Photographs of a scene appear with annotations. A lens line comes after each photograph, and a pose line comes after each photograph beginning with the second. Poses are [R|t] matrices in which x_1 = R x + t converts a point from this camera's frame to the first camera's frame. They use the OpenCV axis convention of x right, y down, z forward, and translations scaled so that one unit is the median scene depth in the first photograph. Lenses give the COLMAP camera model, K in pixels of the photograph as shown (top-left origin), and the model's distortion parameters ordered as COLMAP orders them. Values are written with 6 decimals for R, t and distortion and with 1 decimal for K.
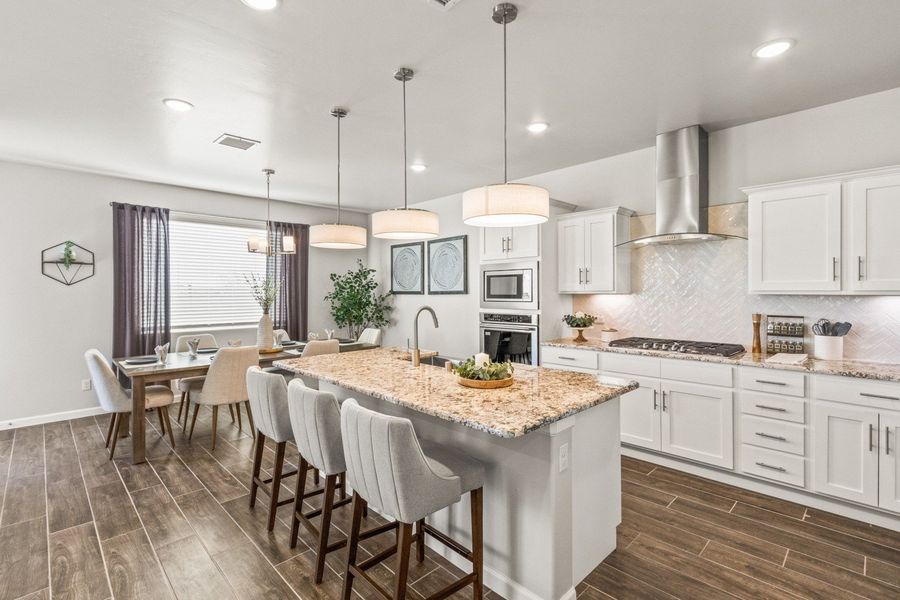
lens RADIAL K [[419.8, 0, 448.9], [0, 419.8, 291.1], [0, 0, 1]] dist [0.003259, -0.001754]
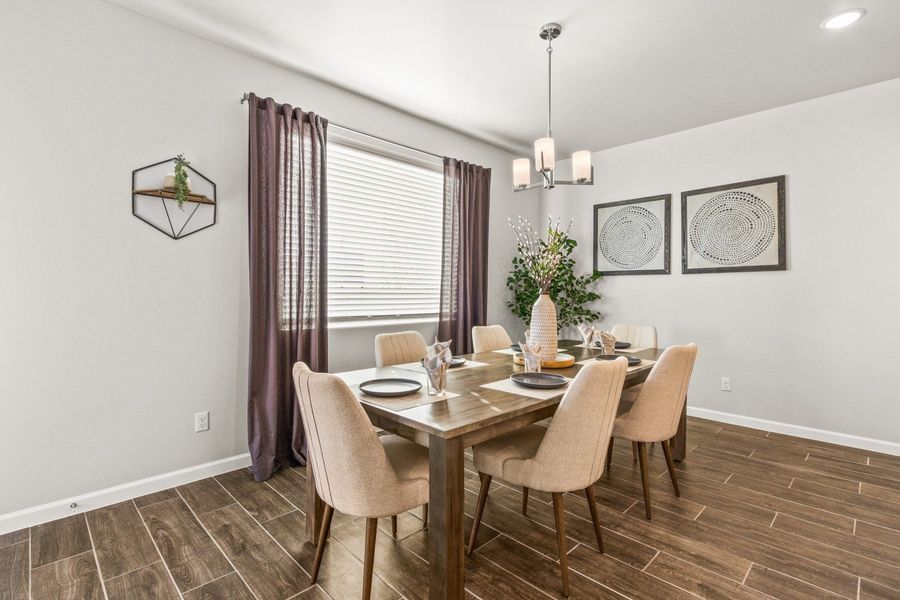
lens RADIAL K [[429.6, 0, 450.7], [0, 429.6, 289.6], [0, 0, 1]] dist [0.004870, 0.000513]
pose [[0.999941, 0.007014, 0.008301, -0.615709], [-0.006972, 0.999962, -0.005173, 0.057003], [-0.008337, 0.005115, 0.999952, 0.490220]]
